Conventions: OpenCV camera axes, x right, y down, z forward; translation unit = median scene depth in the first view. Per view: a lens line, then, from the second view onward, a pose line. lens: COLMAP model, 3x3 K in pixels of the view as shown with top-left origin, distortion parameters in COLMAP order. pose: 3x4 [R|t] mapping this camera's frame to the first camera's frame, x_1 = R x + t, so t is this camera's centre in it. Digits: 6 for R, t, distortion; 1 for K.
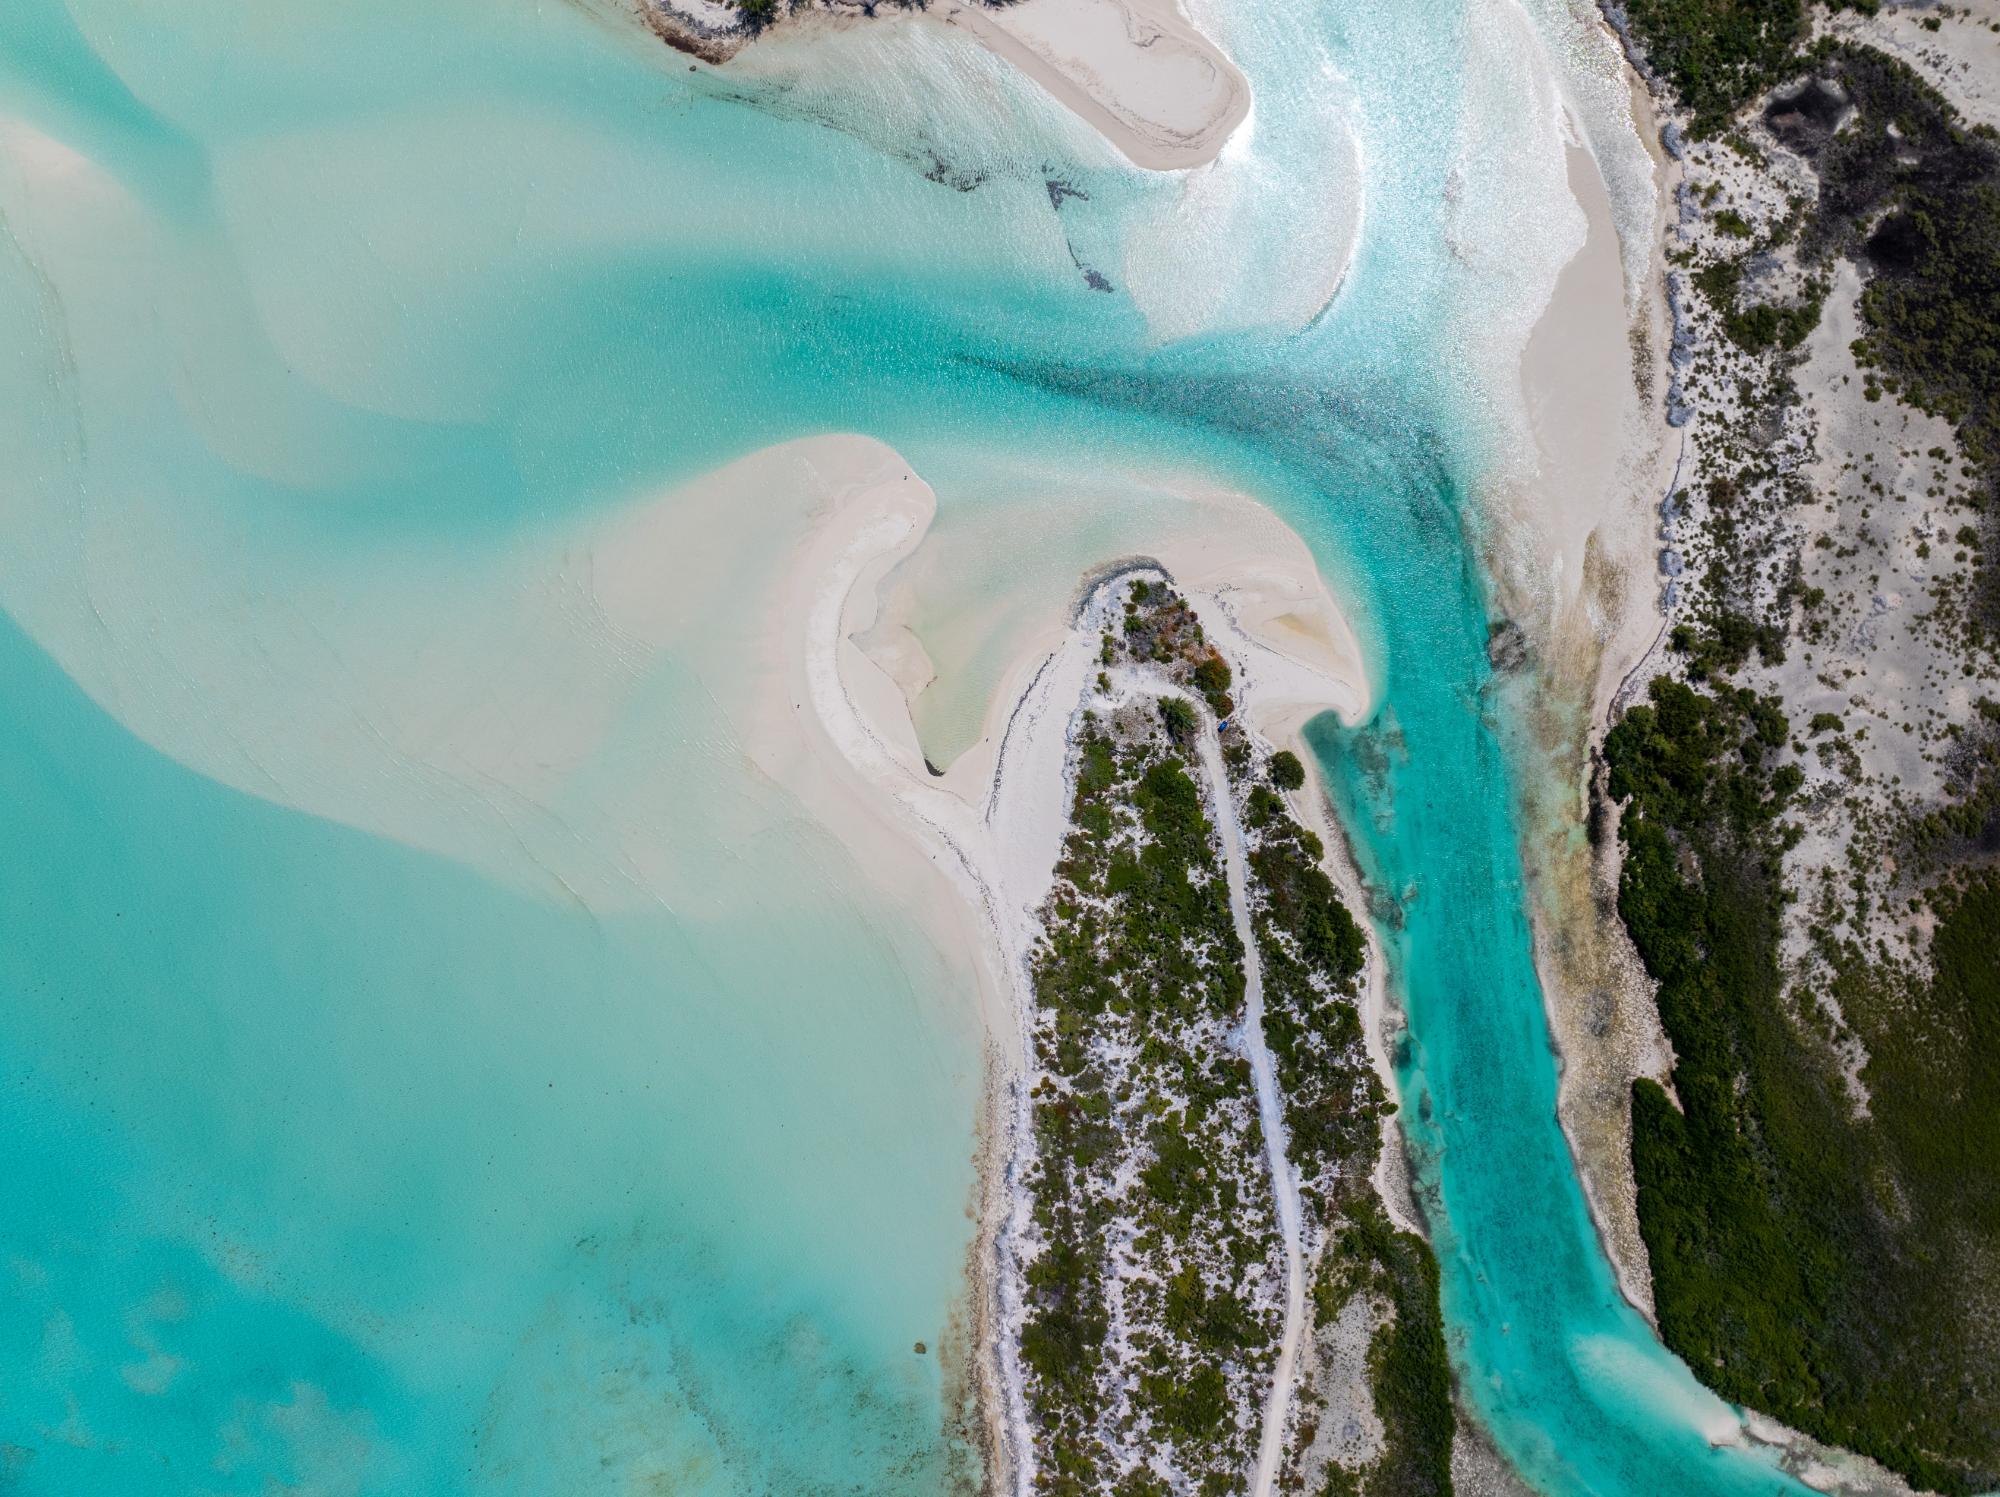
lens RADIAL K [[1419.9, 0, 1060.0], [0, 1419.9, 749.9], [0, 0, 1]] dist [-0.045665, 0.014039]
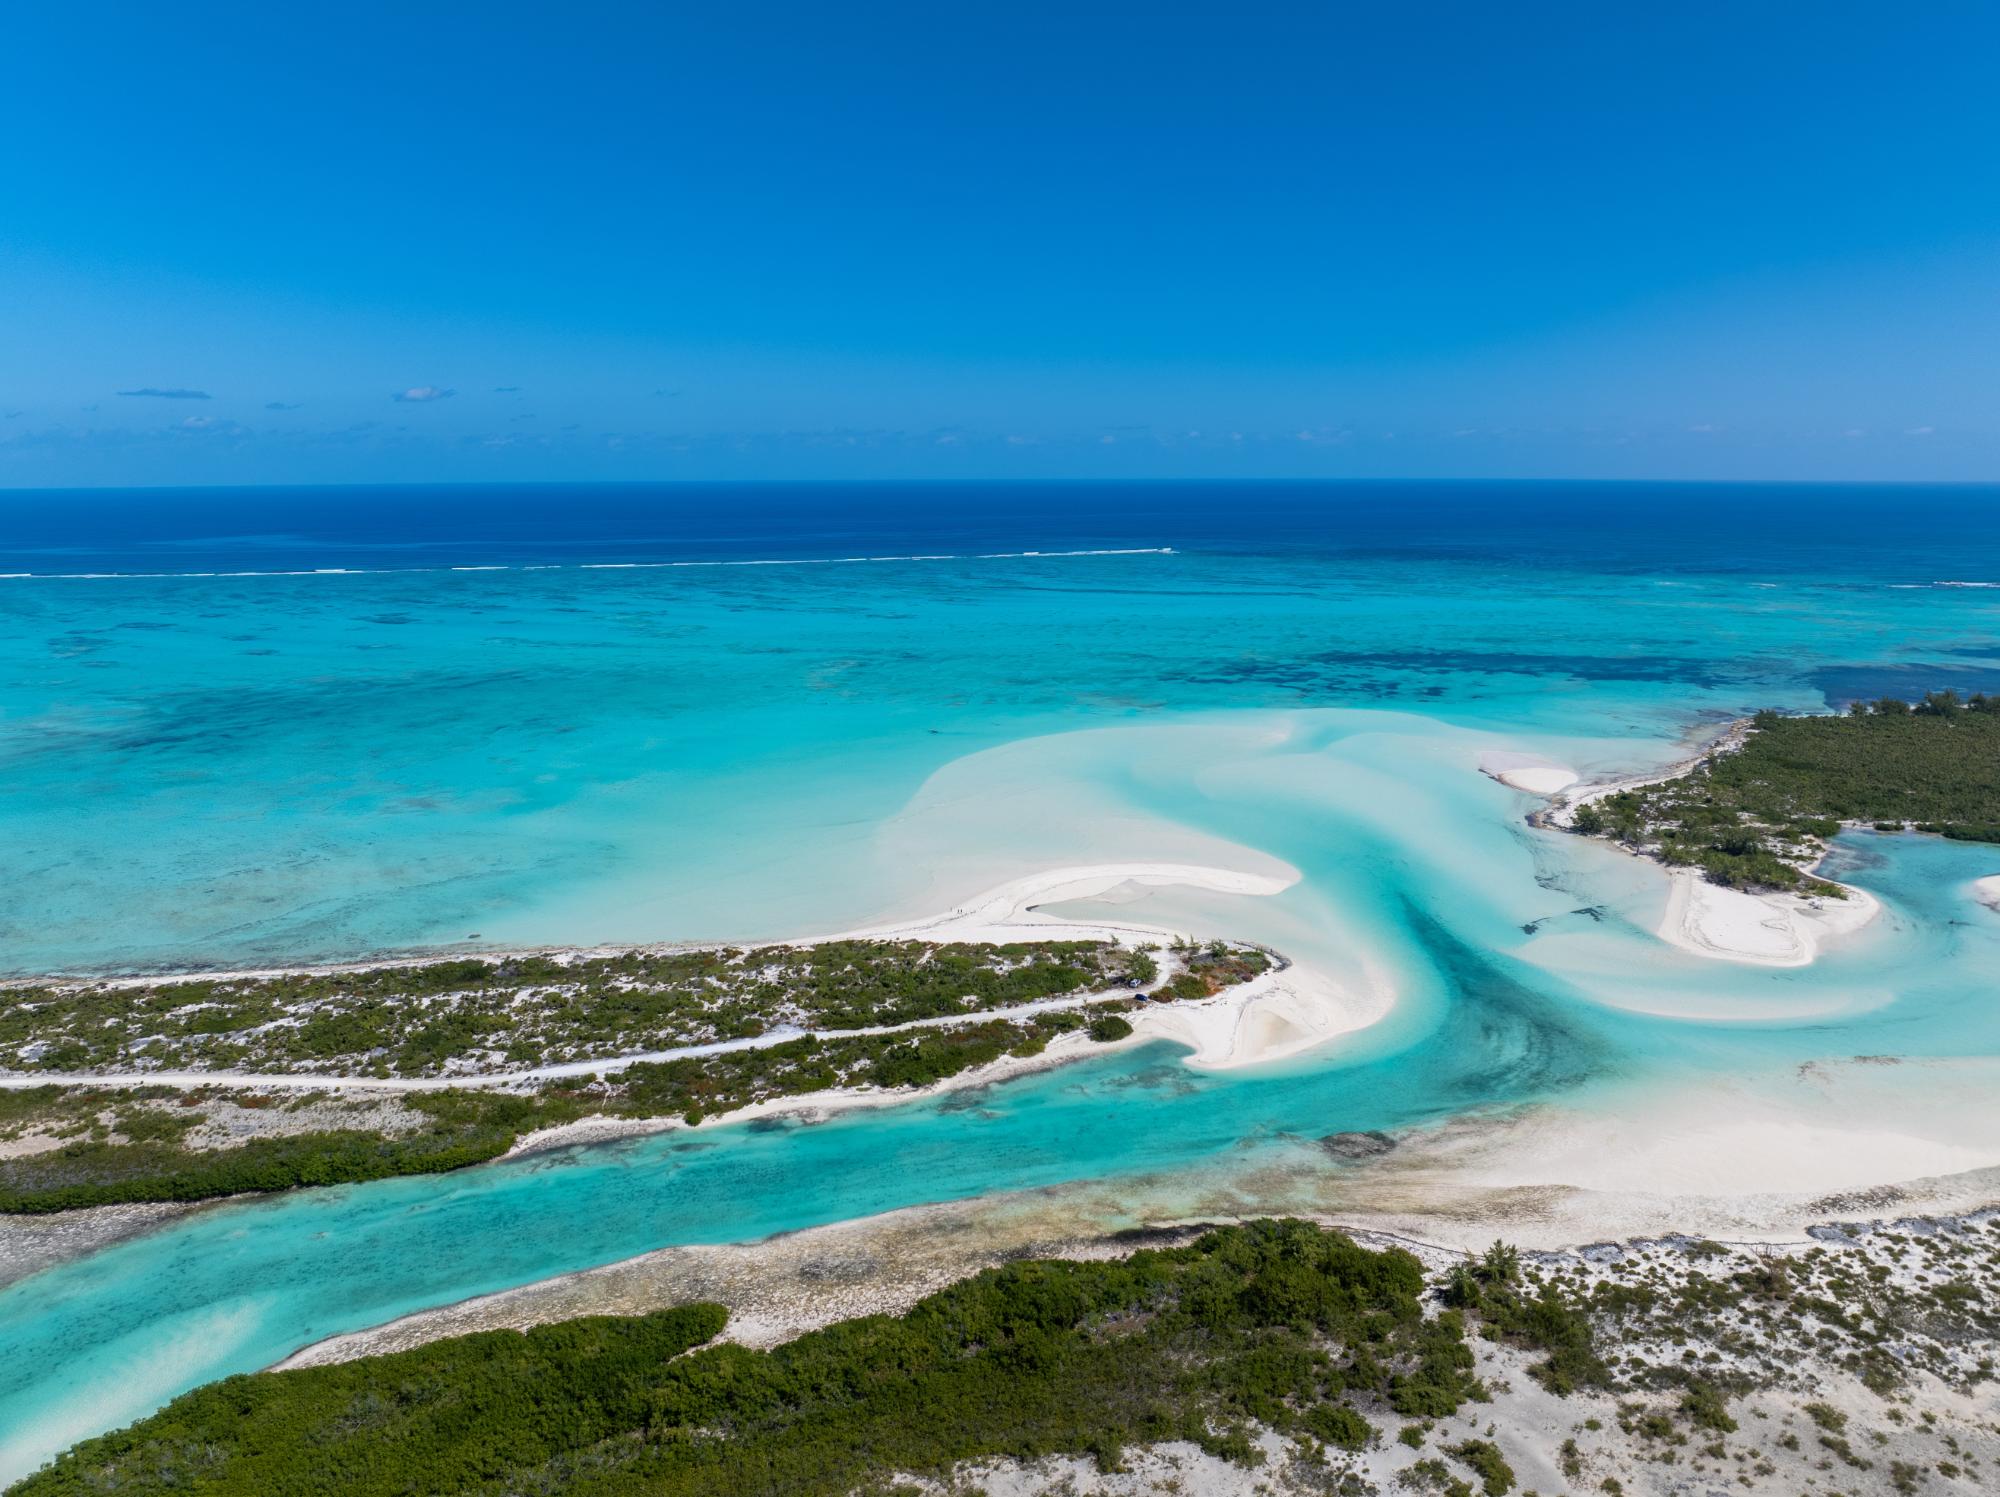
lens RADIAL K [[1419.9, 0, 1005.5], [0, 1419.9, 655.1], [0, 0, 1]] dist [-0.045665, 0.014039]
pose [[0.171118, 0.123992, -0.977417, 0.941171], [-0.985103, 0.038709, -0.167553, 0.207357], [0.017059, 0.991528, 0.128768, 0.668517]]
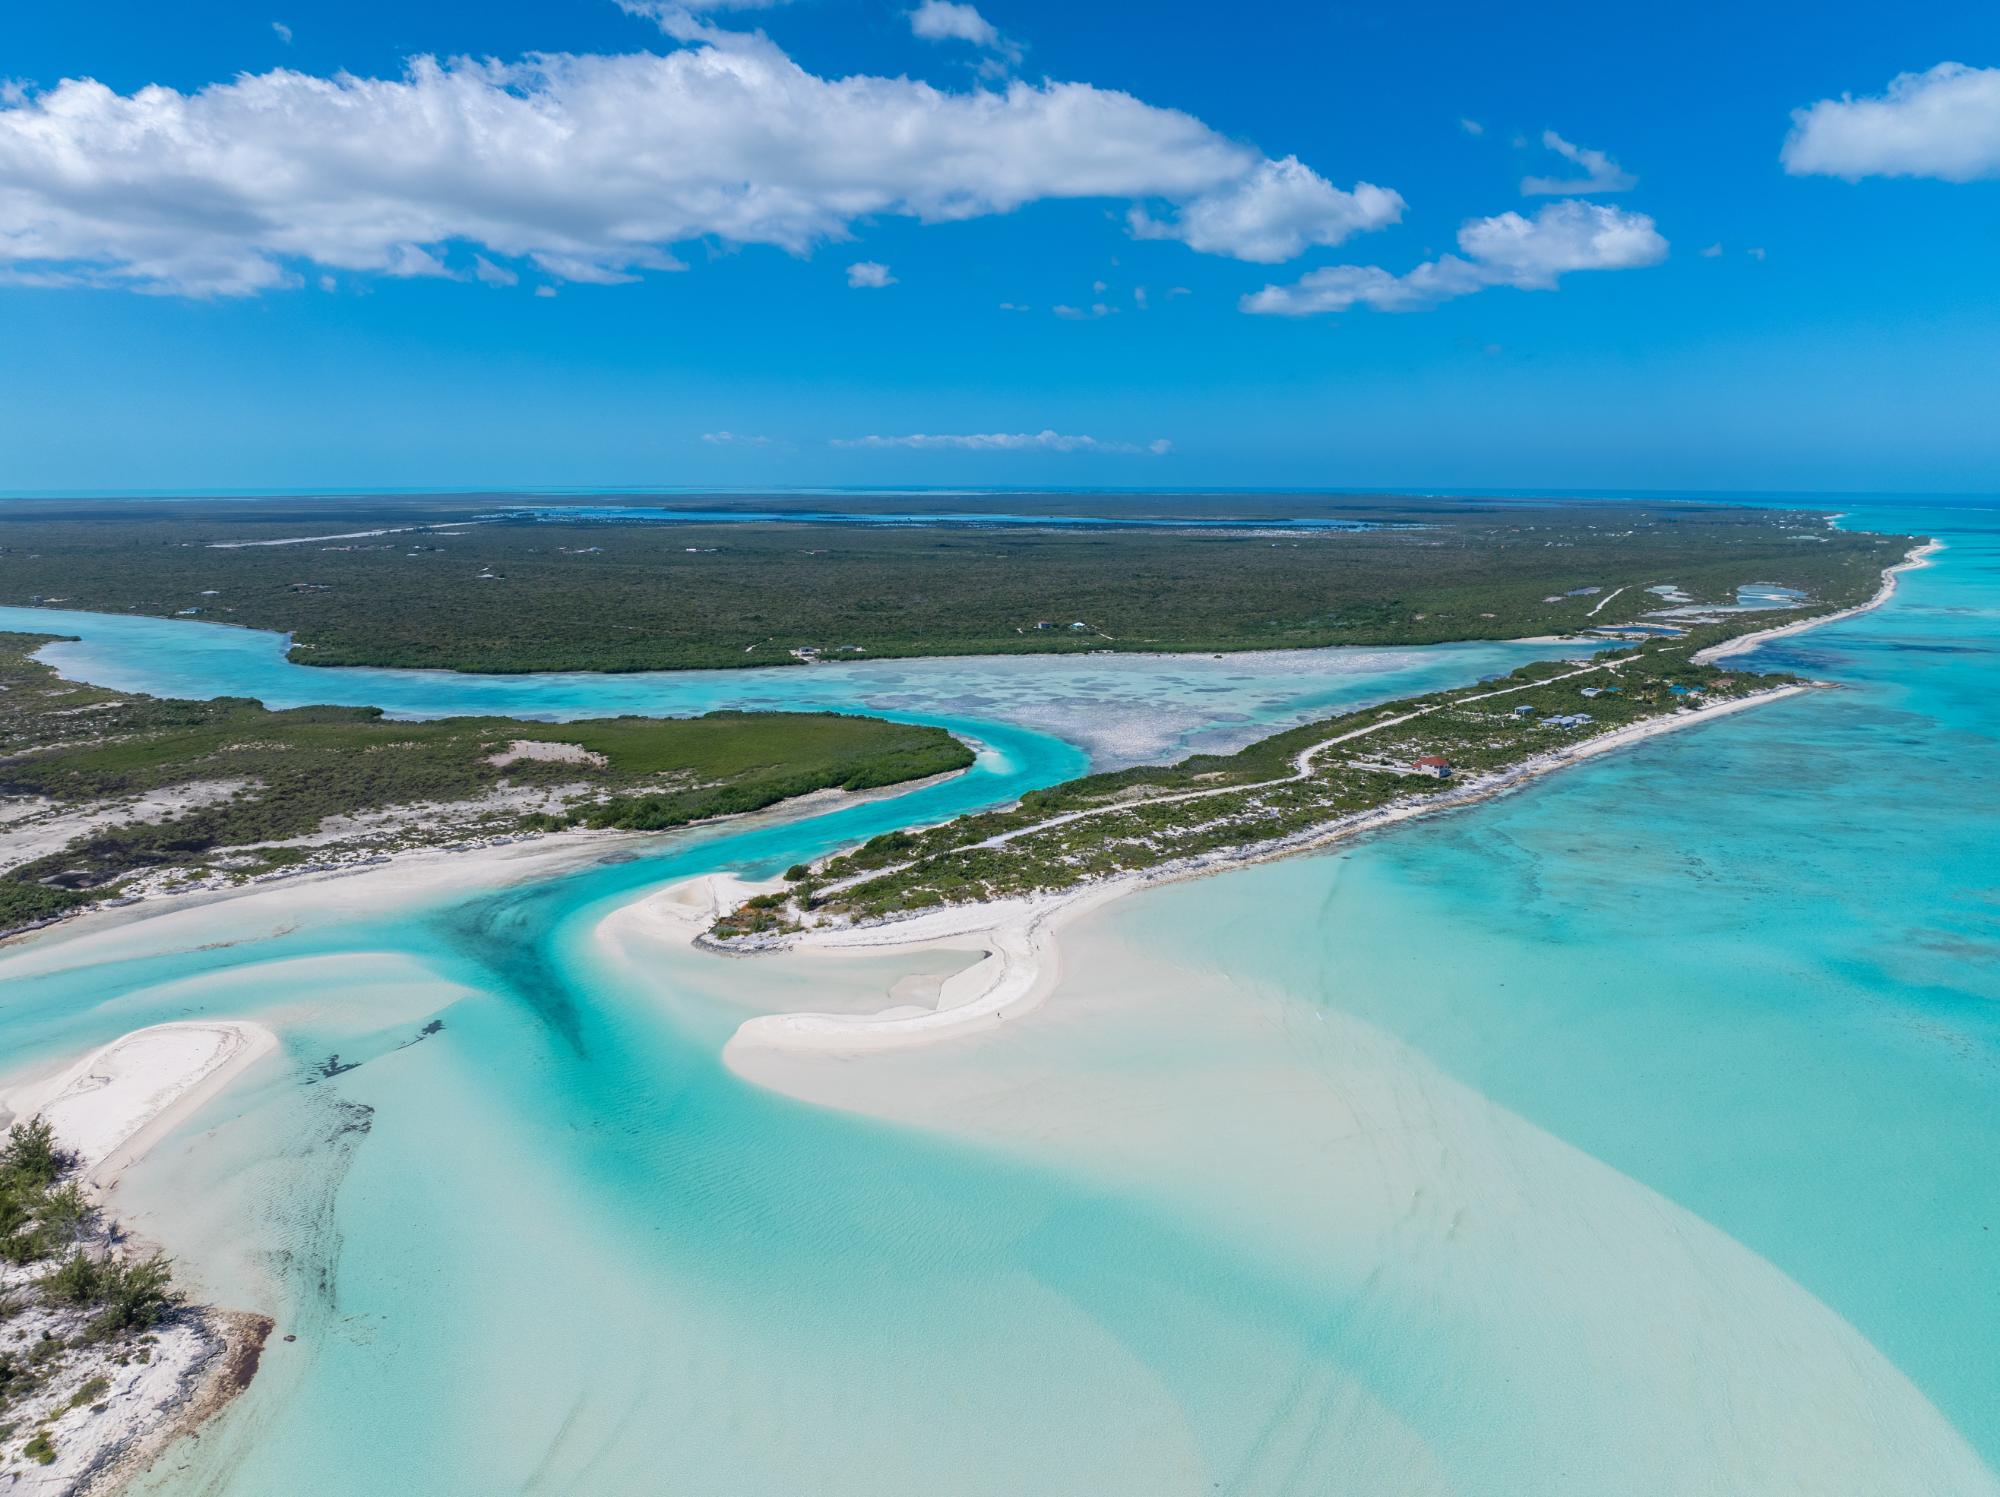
lens RADIAL K [[1419.9, 0, 1013.7], [0, 1419.9, 681.2], [0, 0, 1]] dist [-0.045665, 0.014039]
pose [[-0.653196, -0.113192, 0.748680, -0.832803], [0.757074, -0.080430, 0.648359, -0.607960], [-0.013173, 0.990312, 0.138231, 0.668776]]
